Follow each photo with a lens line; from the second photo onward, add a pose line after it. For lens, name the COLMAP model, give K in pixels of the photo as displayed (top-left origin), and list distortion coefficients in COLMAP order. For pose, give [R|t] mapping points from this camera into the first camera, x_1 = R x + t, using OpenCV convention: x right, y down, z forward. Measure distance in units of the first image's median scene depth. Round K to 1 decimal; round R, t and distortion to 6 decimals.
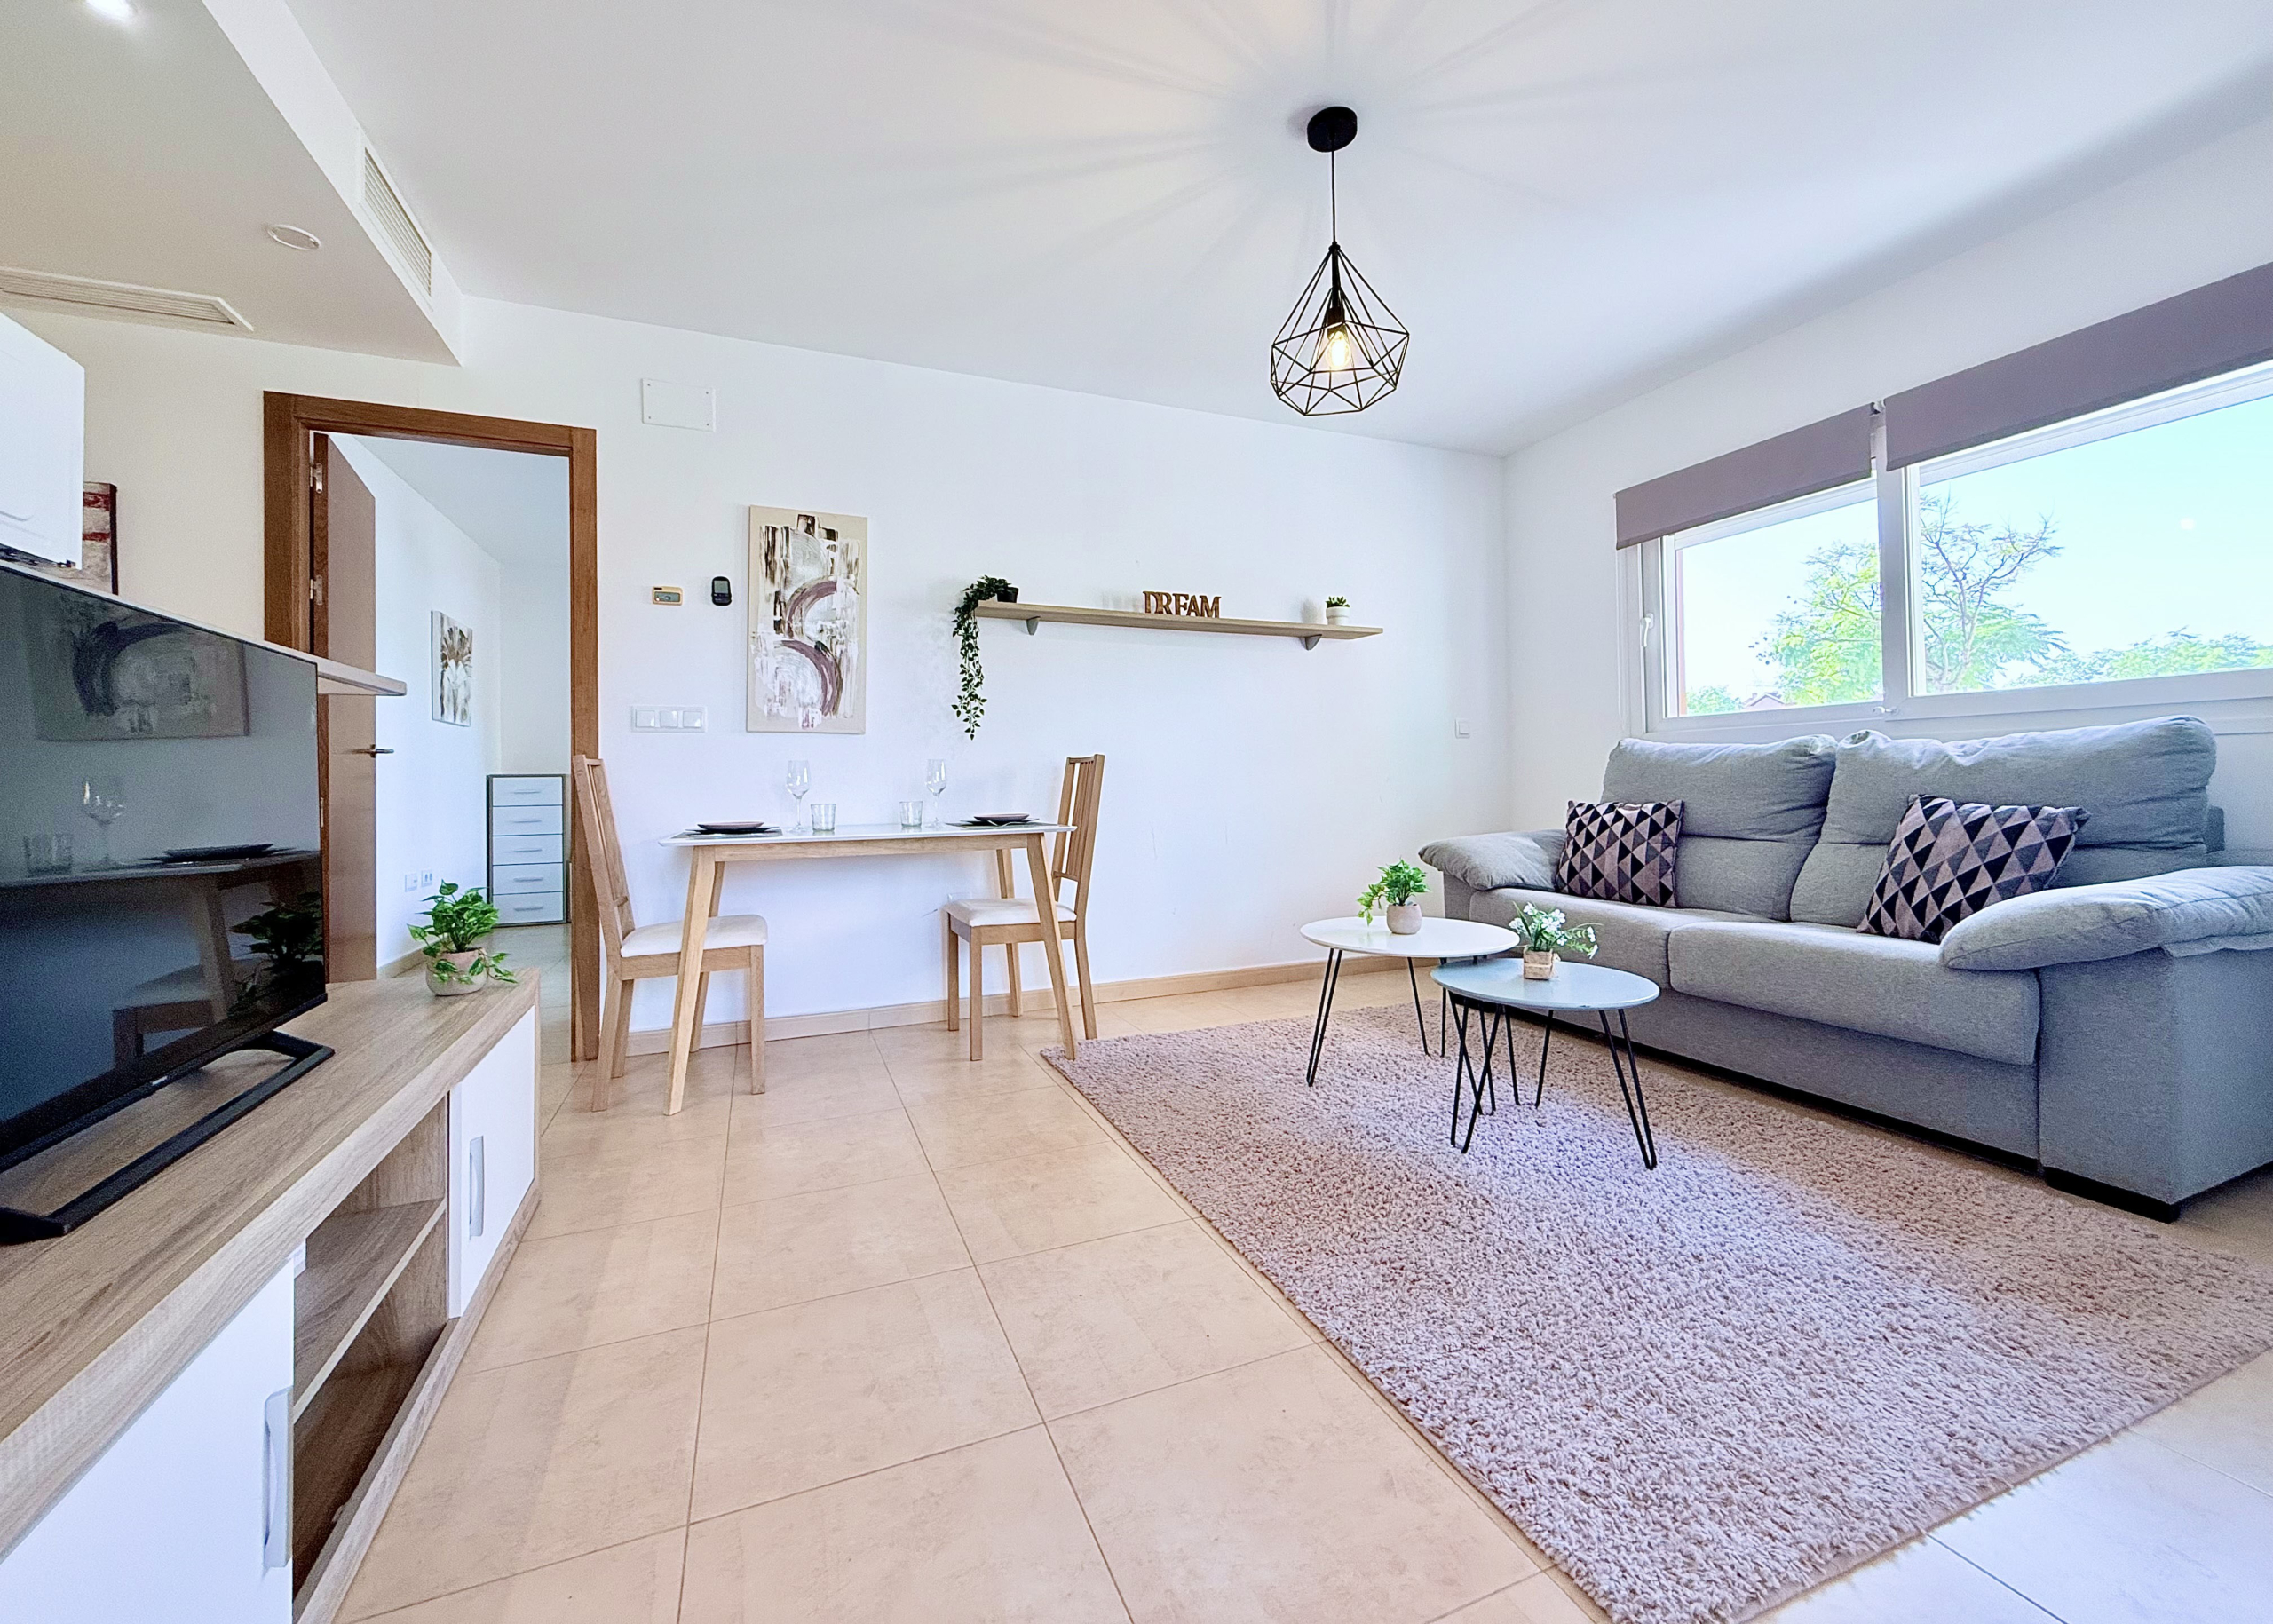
lens RADIAL K [[906.1, 0, 1131.1], [0, 906.1, 770.5], [0, 0, 1]] dist [-0.000695, -0.000084]
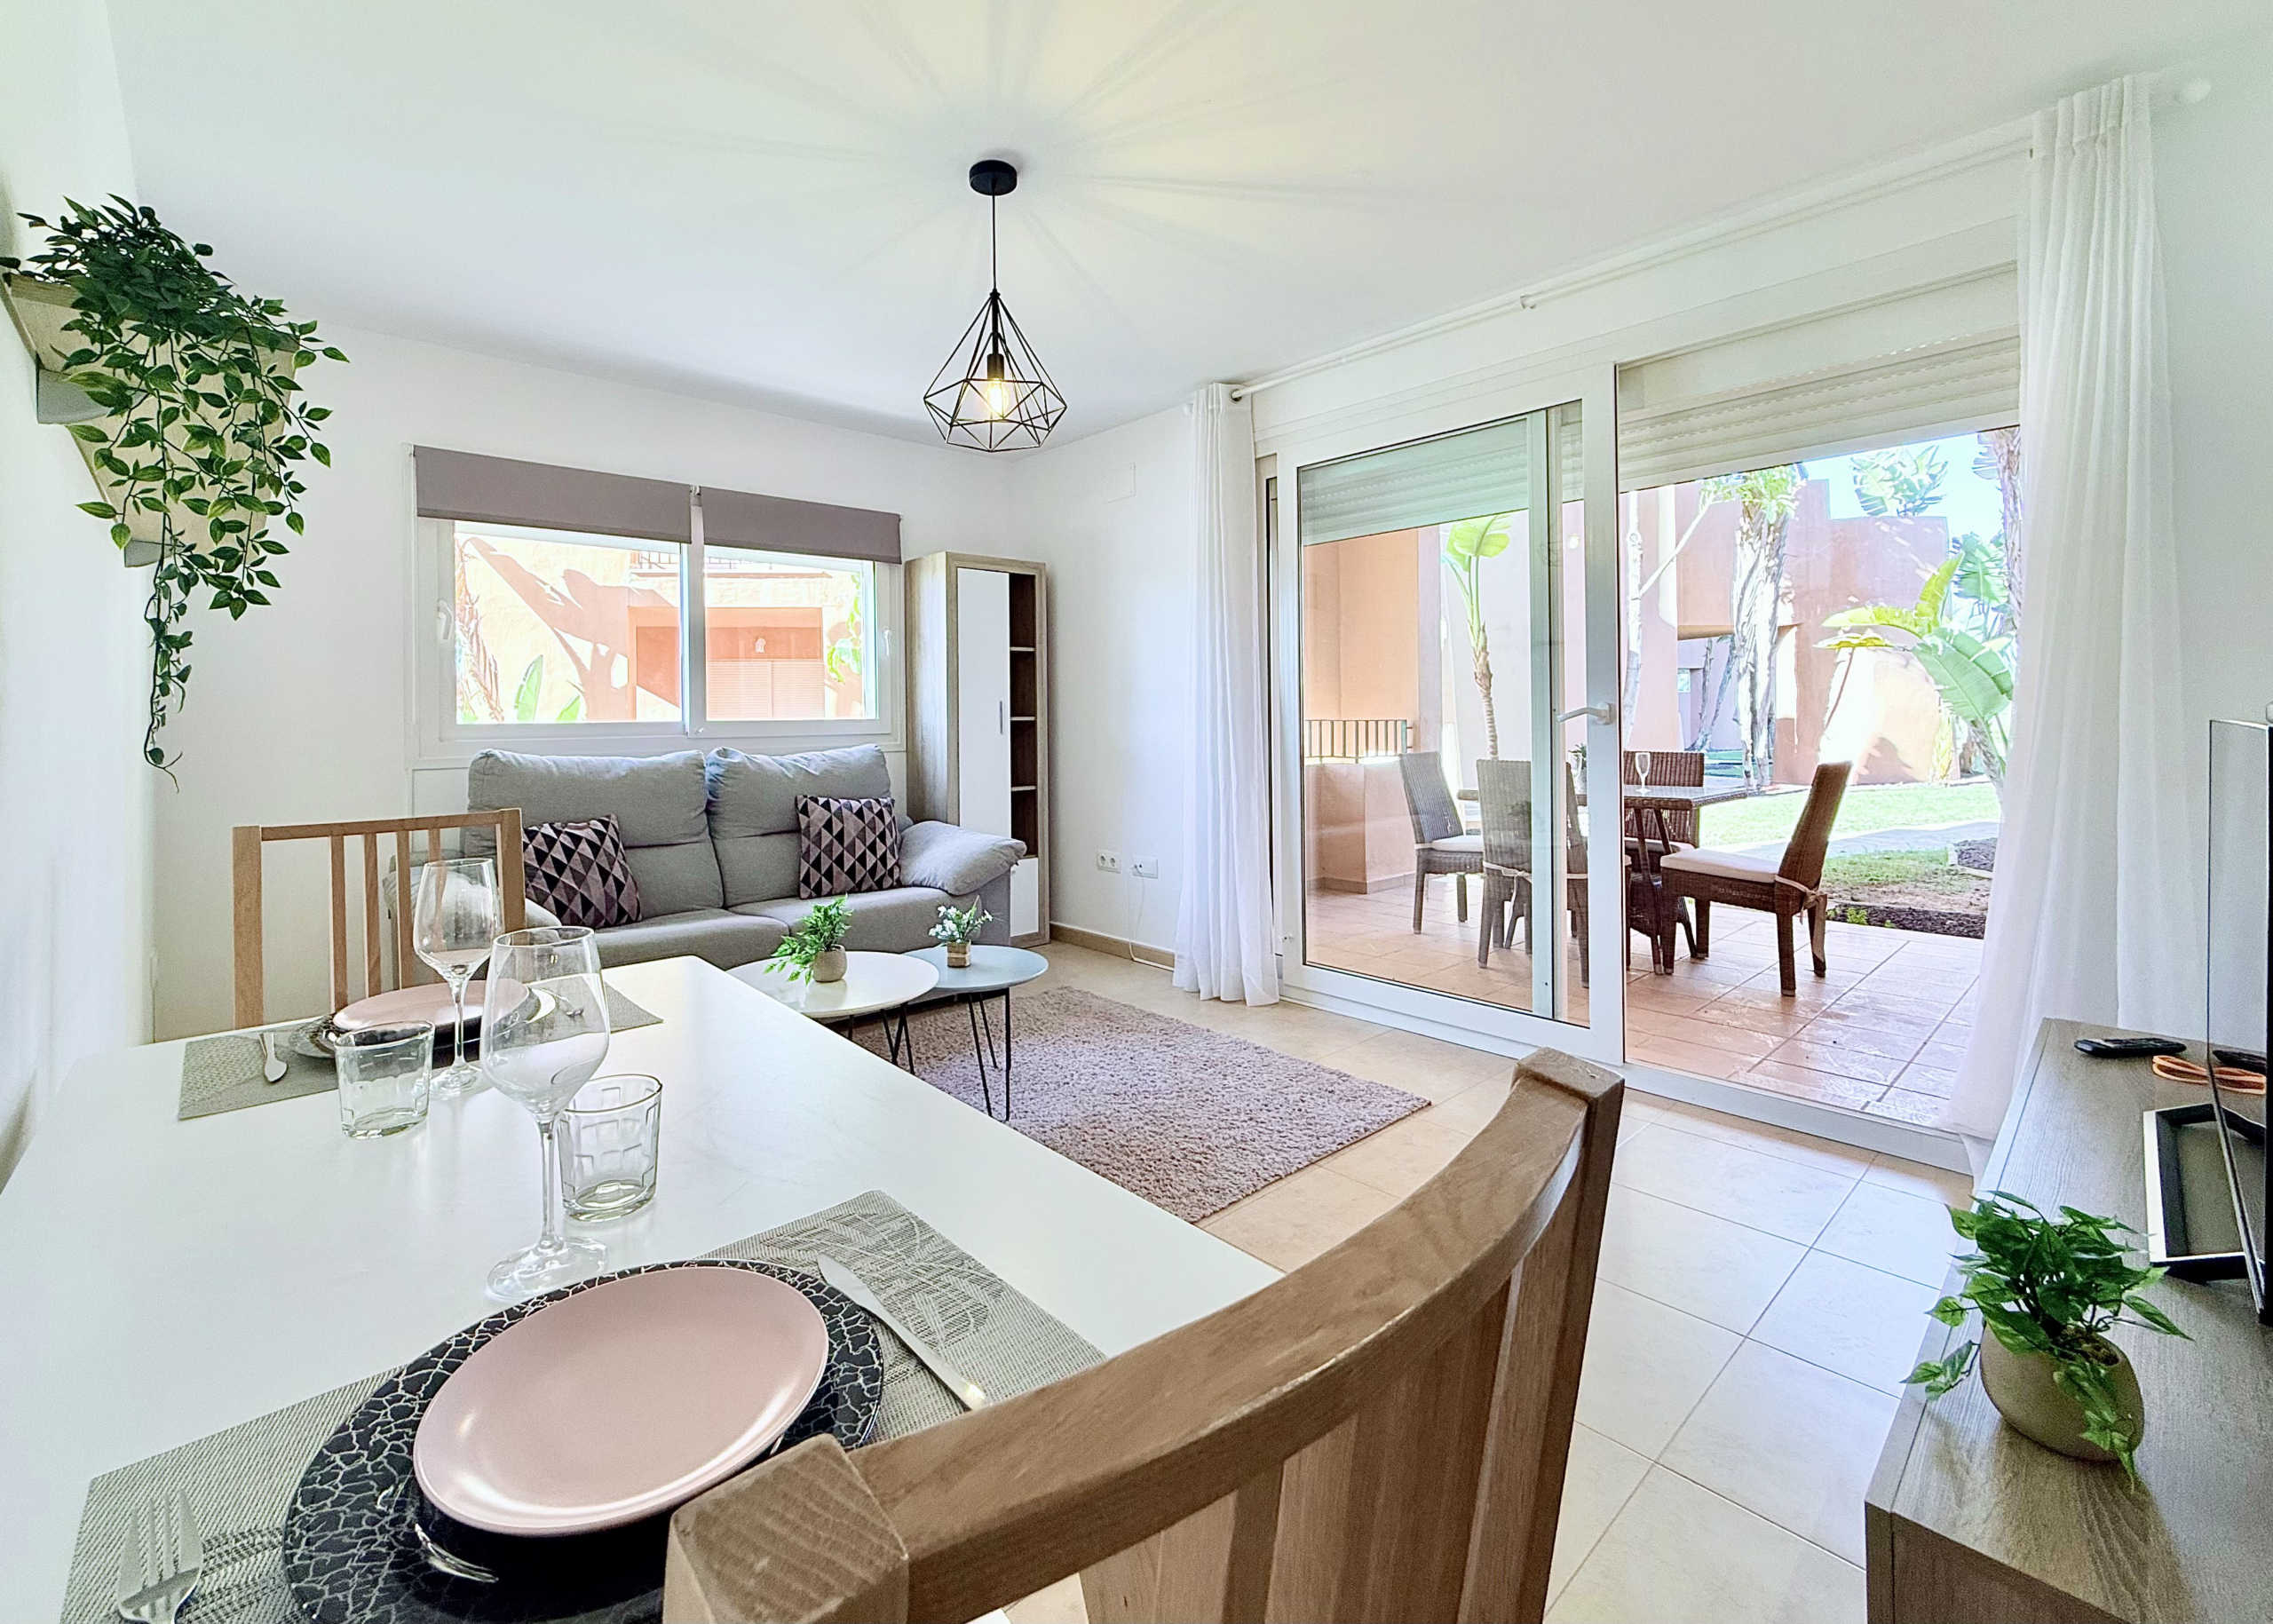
lens RADIAL K [[976.1, 0, 1049.8], [0, 976.1, 708.5], [0, 0, 1]] dist [-0.000741, -0.000173]
pose [[-0.302180, 0.028296, 0.952831, -0.599501], [0.003434, 0.999585, -0.028595, -0.054549], [-0.953245, -0.005369, -0.302152, 0.913639]]
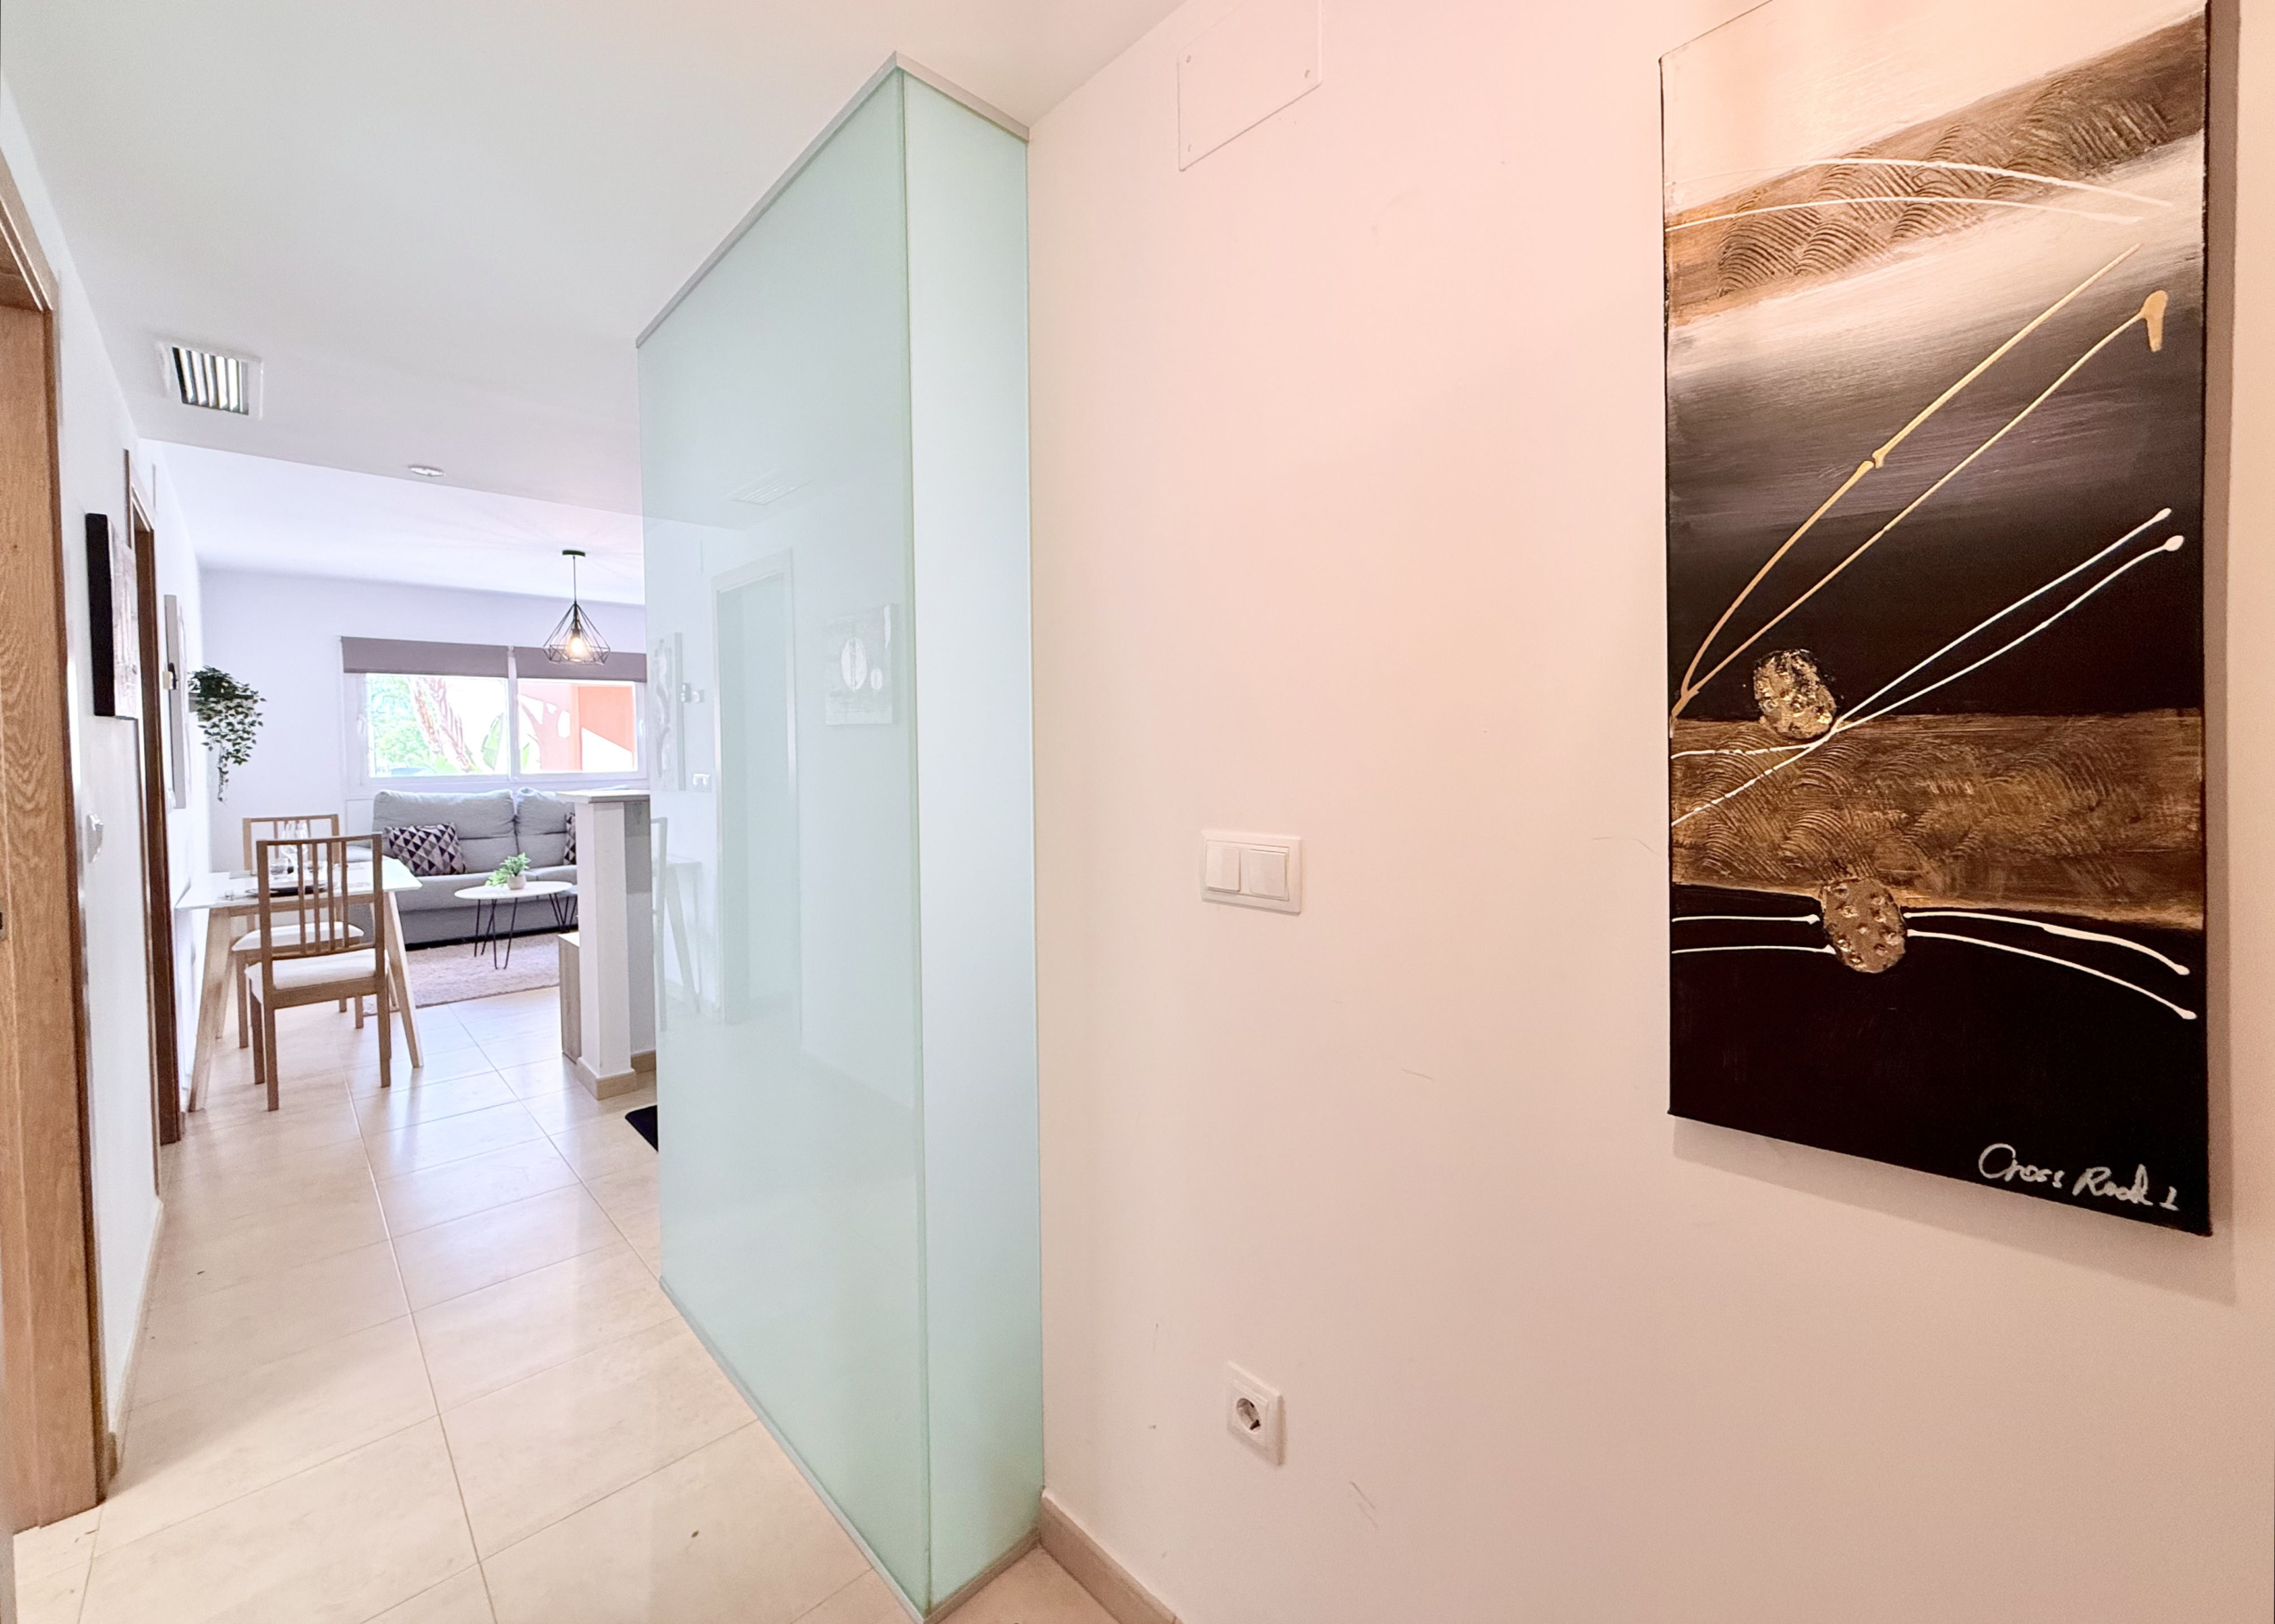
lens RADIAL K [[906.8, 0, 1132.1], [0, 906.8, 770.4], [0, 0, 1]] dist [-0.000695, -0.000084]
pose [[-0.364688, -0.005036, 0.931116, -1.893698], [0.003254, 0.999972, 0.006682, -0.094903], [-0.931124, 0.005467, -0.364662, 0.352172]]
